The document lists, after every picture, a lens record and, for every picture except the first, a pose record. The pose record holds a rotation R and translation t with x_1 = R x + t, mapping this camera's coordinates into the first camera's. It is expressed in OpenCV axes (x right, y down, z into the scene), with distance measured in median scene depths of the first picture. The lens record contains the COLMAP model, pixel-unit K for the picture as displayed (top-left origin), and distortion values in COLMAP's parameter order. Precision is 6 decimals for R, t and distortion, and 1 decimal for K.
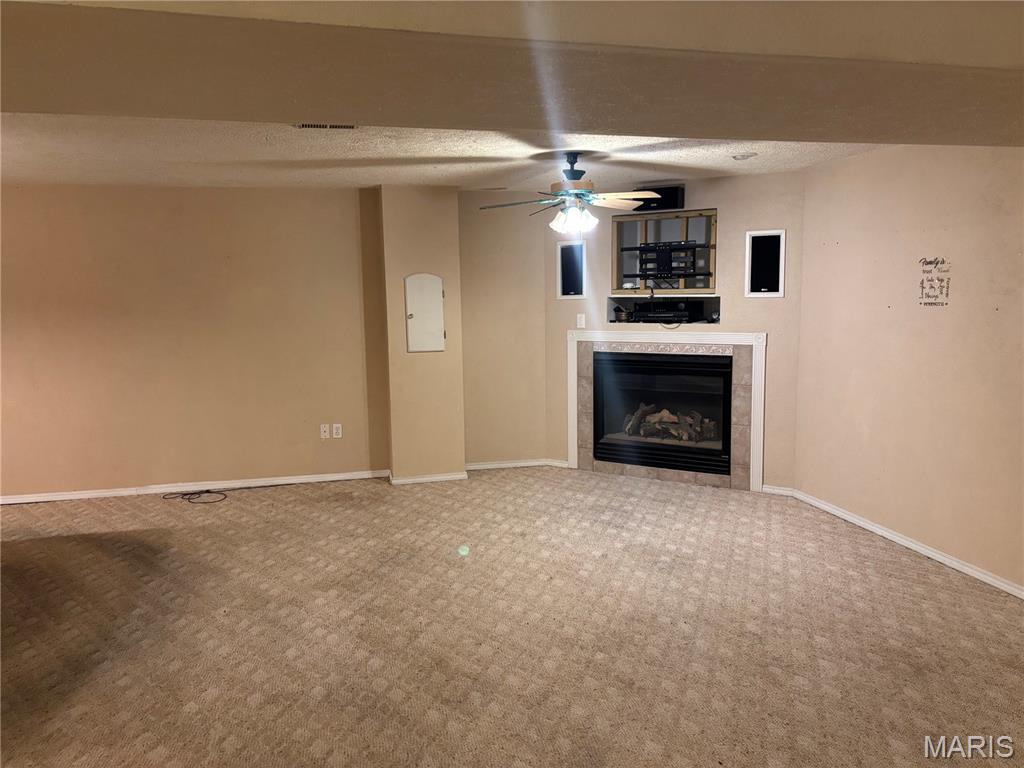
lens RADIAL K [[773.3, 0, 513.1], [0, 773.3, 383.7], [0, 0, 1]] dist [0.000517, -0.022942]
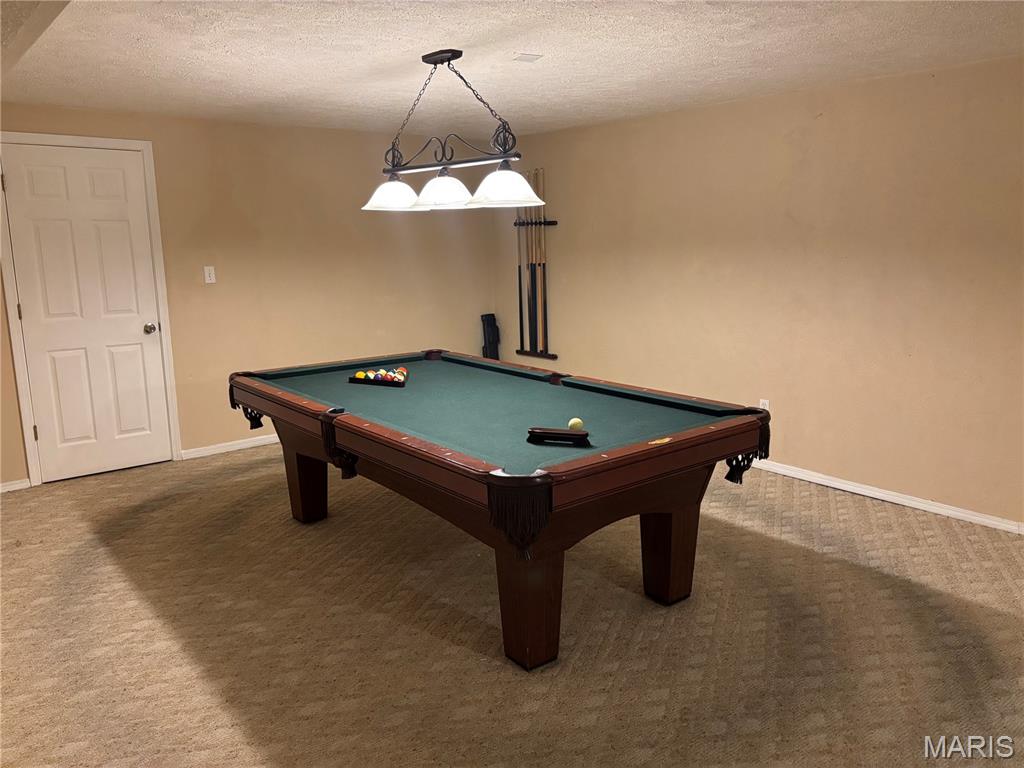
lens RADIAL K [[773.3, 0, 513.9], [0, 773.3, 383.5], [0, 0, 1]] dist [0.000517, -0.022942]
pose [[0.421248, 0.171642, -0.890556, -0.123093], [-0.090035, 0.984992, 0.147255, -0.046499], [0.902466, 0.018151, 0.430380, 0.380852]]
